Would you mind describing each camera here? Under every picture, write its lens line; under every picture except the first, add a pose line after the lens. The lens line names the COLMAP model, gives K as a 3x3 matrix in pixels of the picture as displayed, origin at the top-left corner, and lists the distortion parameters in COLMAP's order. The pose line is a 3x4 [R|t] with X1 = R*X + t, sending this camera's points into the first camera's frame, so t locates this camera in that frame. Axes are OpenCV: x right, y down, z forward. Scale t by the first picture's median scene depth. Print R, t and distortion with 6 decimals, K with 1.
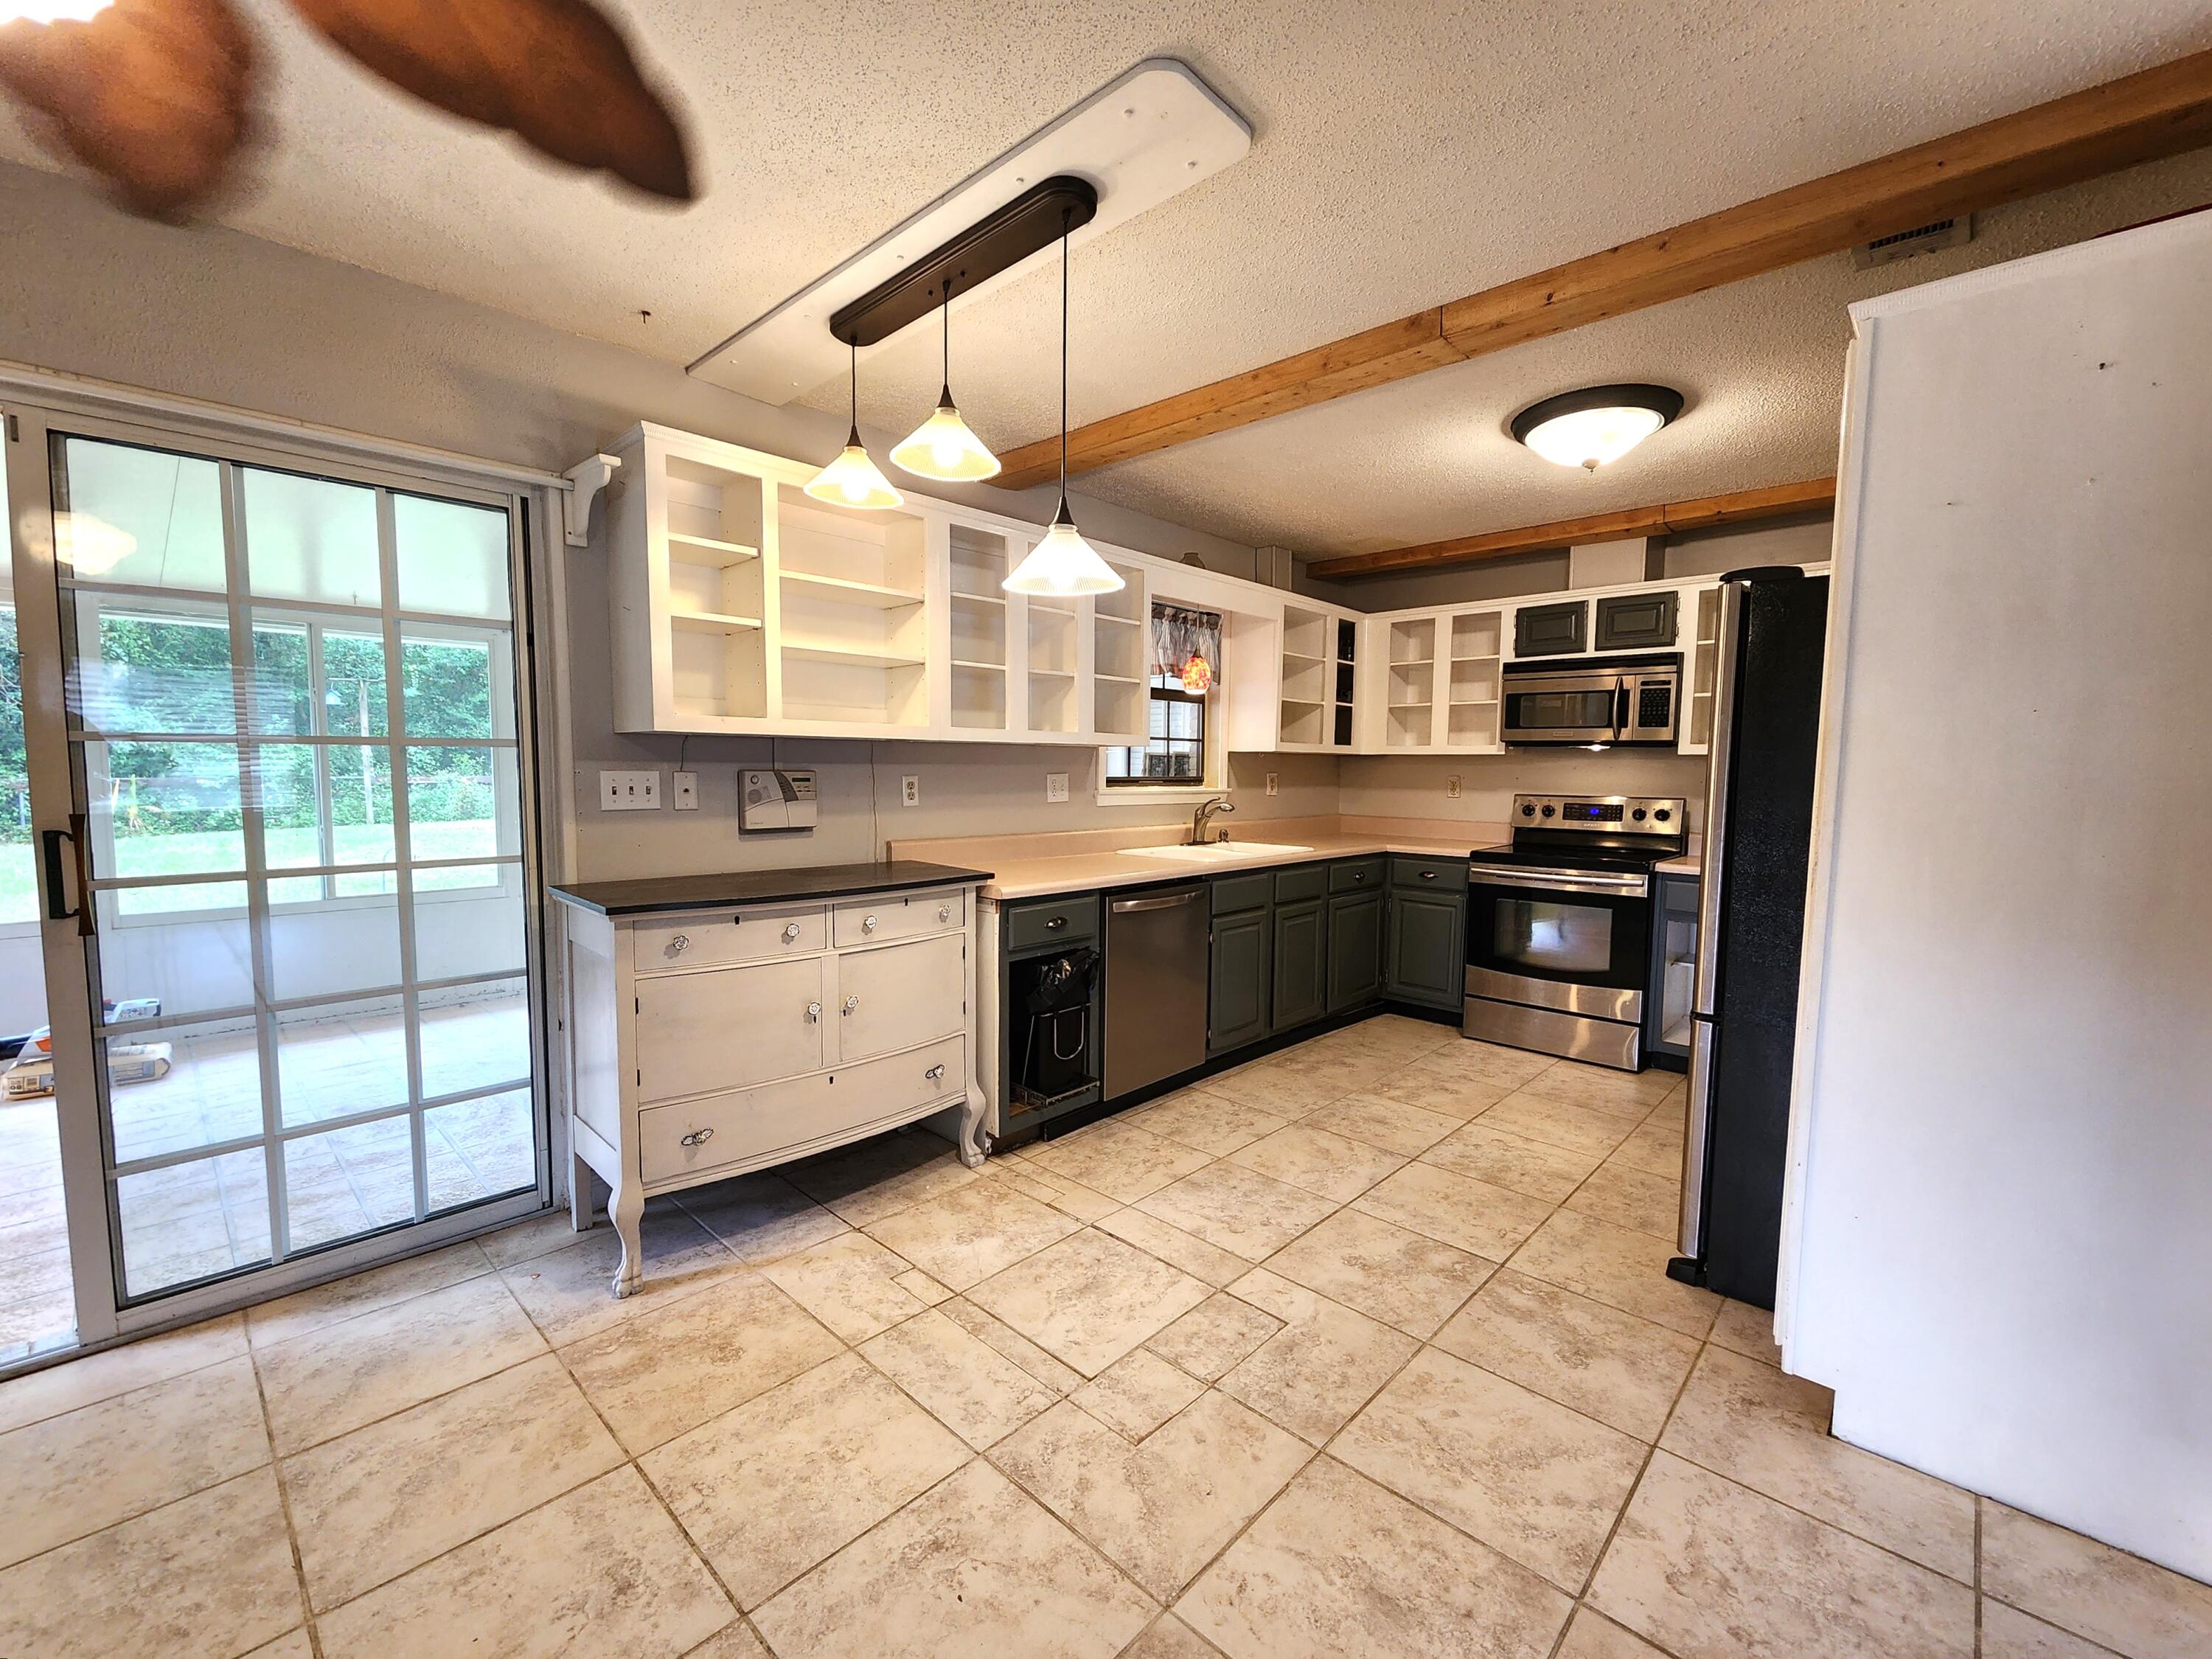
lens RADIAL K [[915.6, 0, 1112.1], [0, 915.6, 837.1], [0, 0, 1]] dist [0.001205, -0.000355]
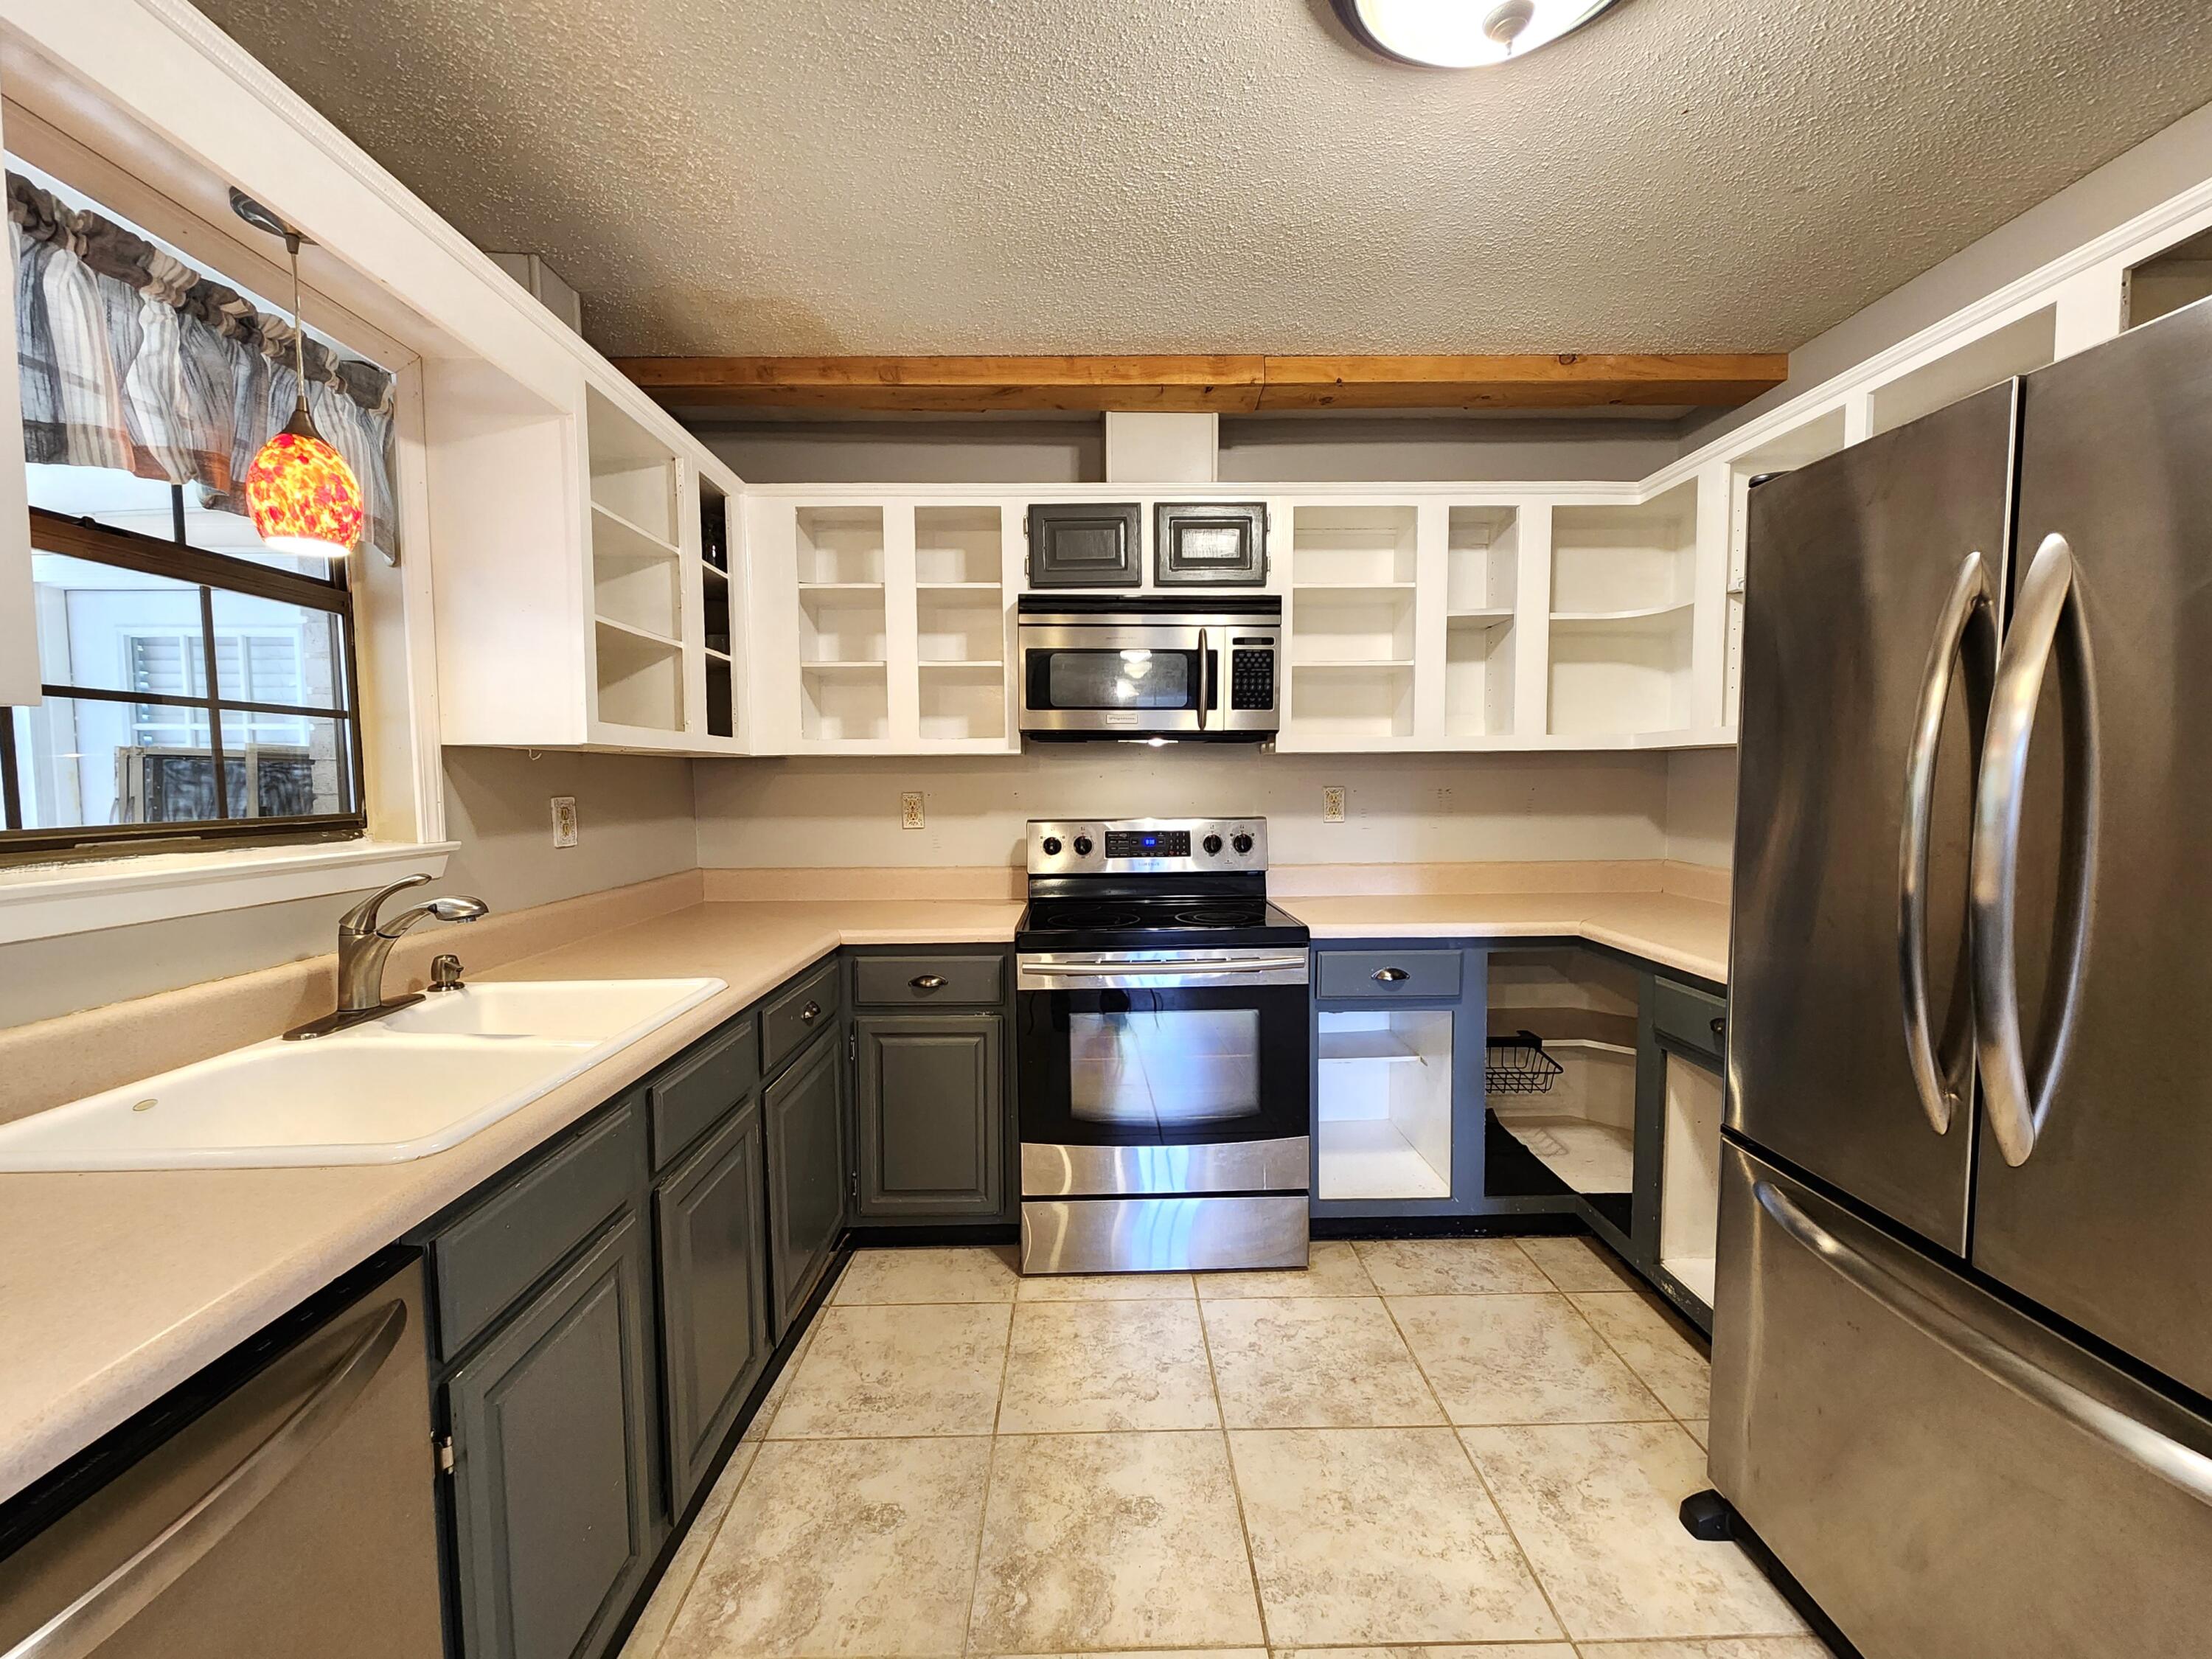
lens RADIAL K [[915.6, 0, 1112.1], [0, 915.6, 837.1], [0, 0, 1]] dist [0.001205, -0.000355]
pose [[0.713275, -0.061621, 0.698170, 0.061521], [0.070679, 0.997374, 0.015821, -0.045035], [-0.697311, 0.038061, 0.715757, 0.576482]]
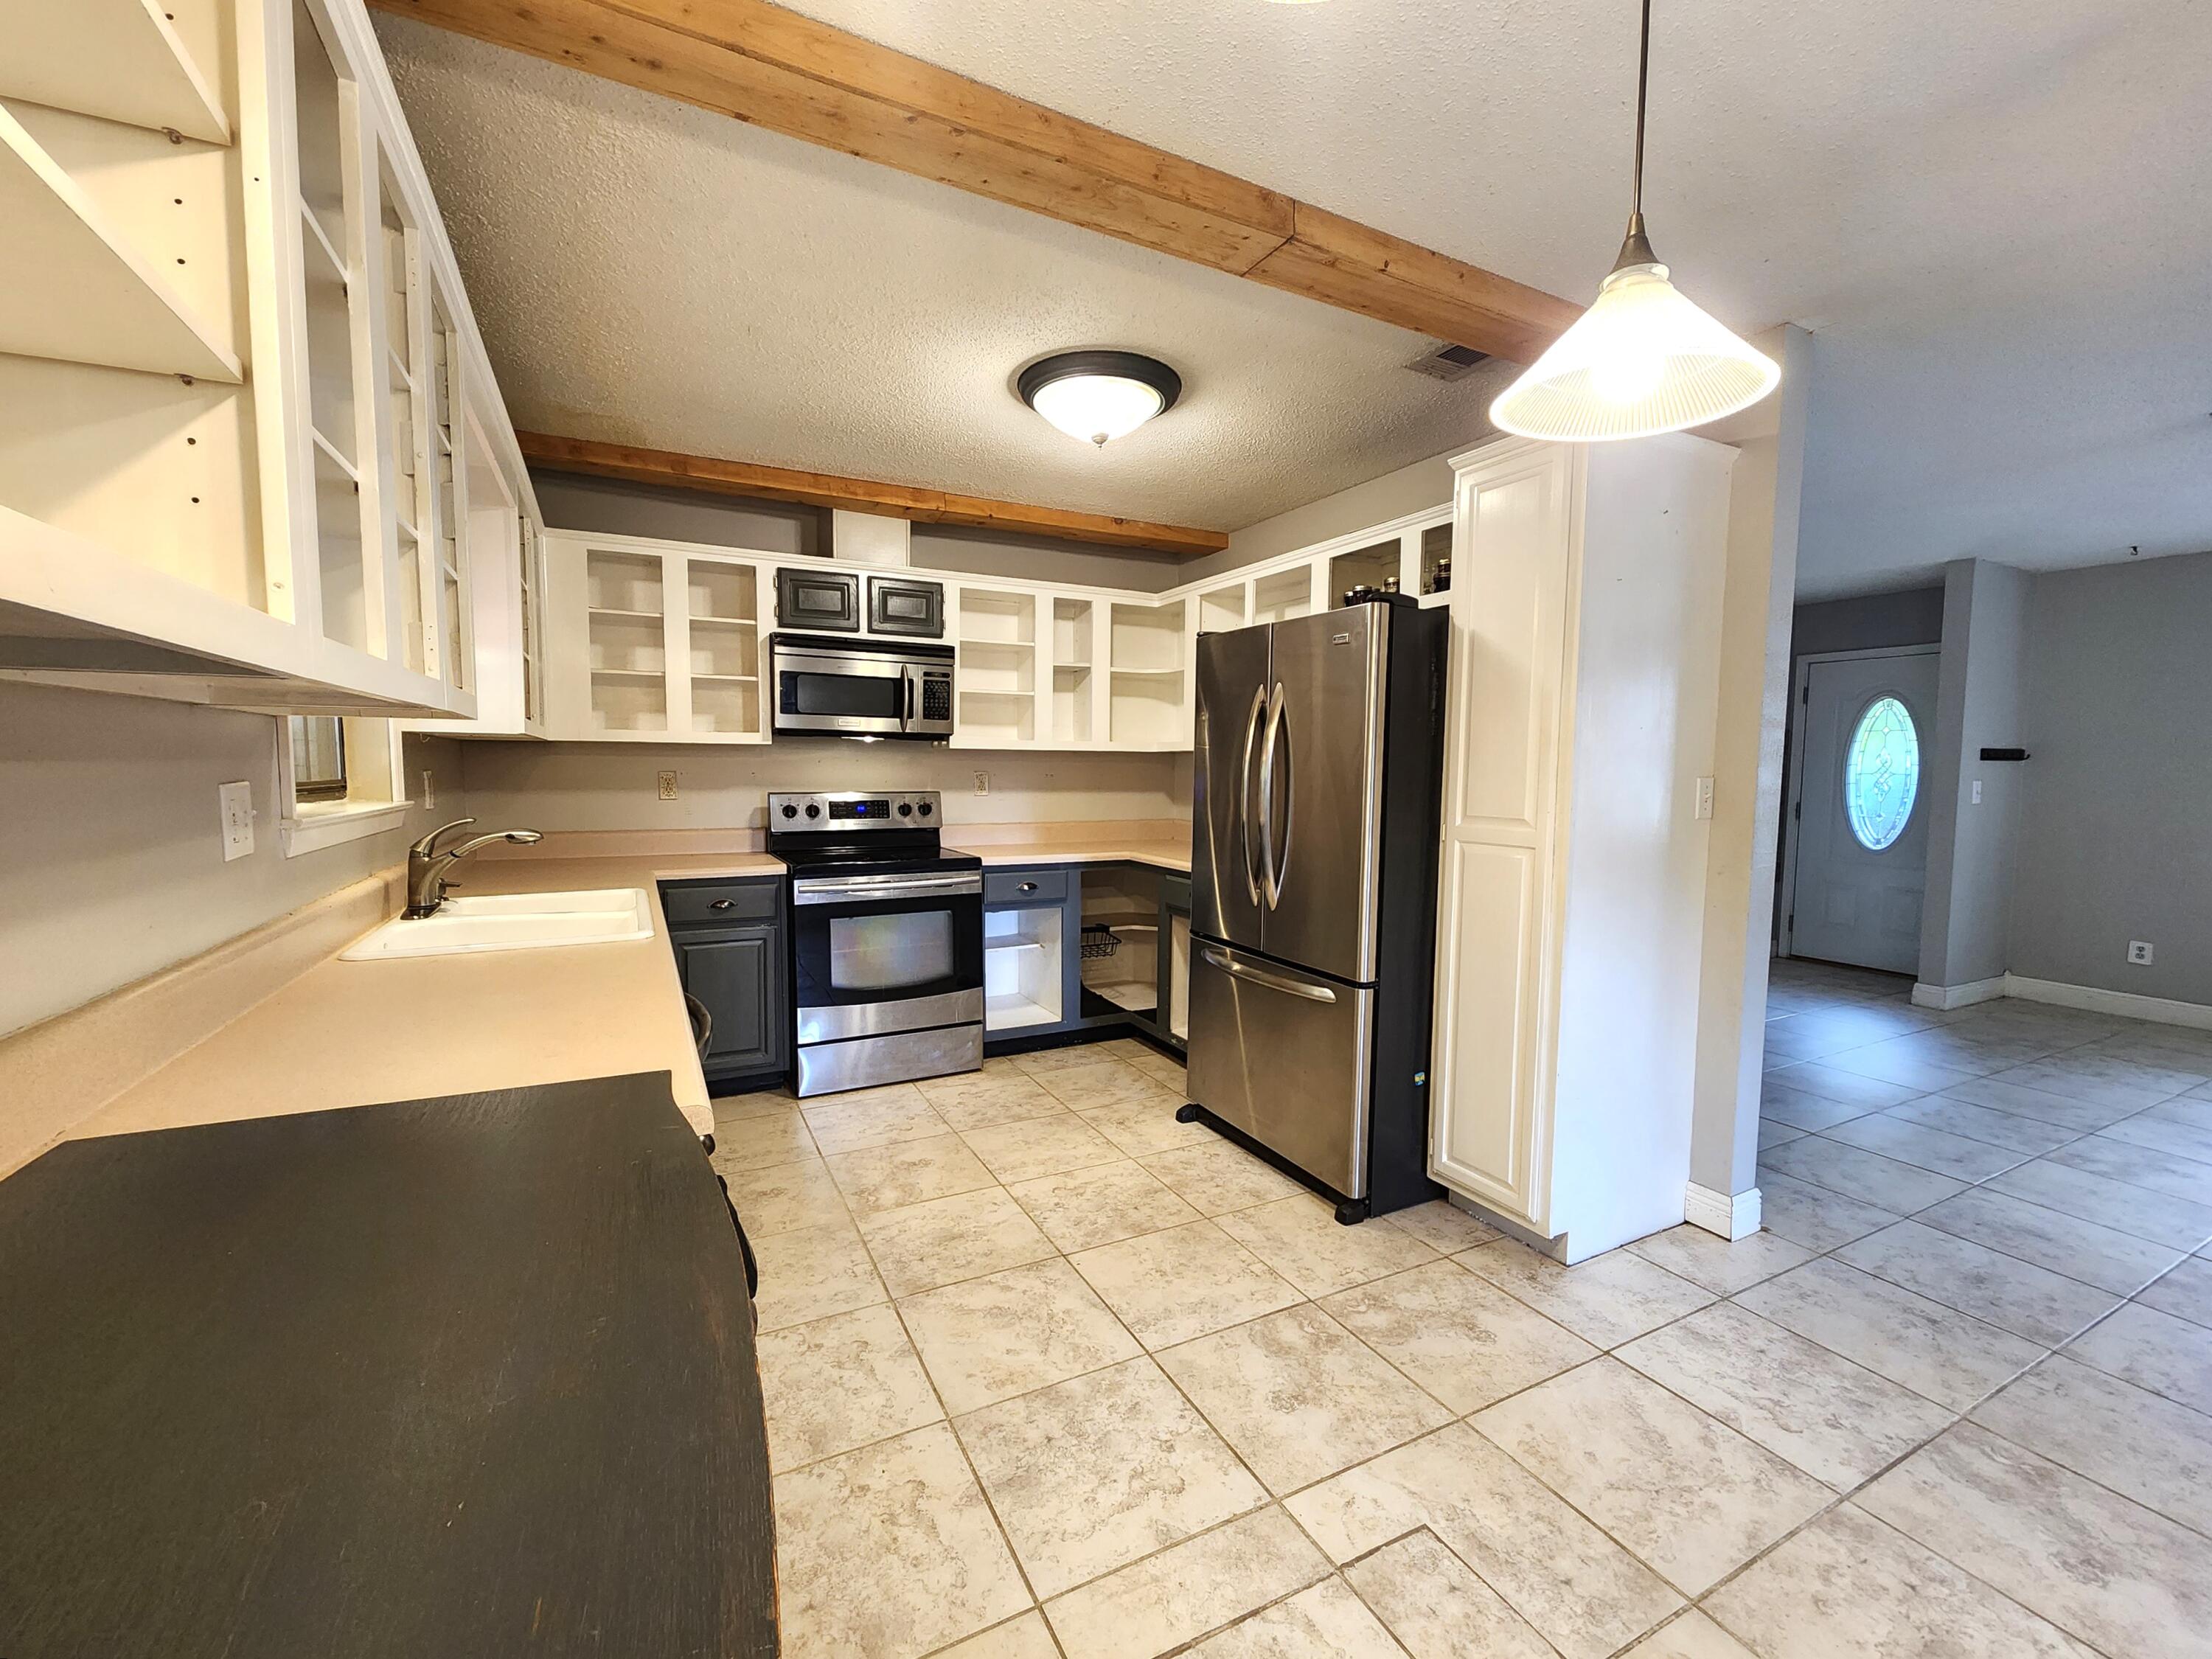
lens RADIAL K [[915.6, 0, 1112.1], [0, 915.6, 837.1], [0, 0, 1]] dist [0.001205, -0.000355]
pose [[0.330274, -0.081213, 0.940385, -0.263019], [0.068612, 0.995722, 0.061895, -0.040262], [-0.941388, 0.044079, 0.334433, 0.472271]]
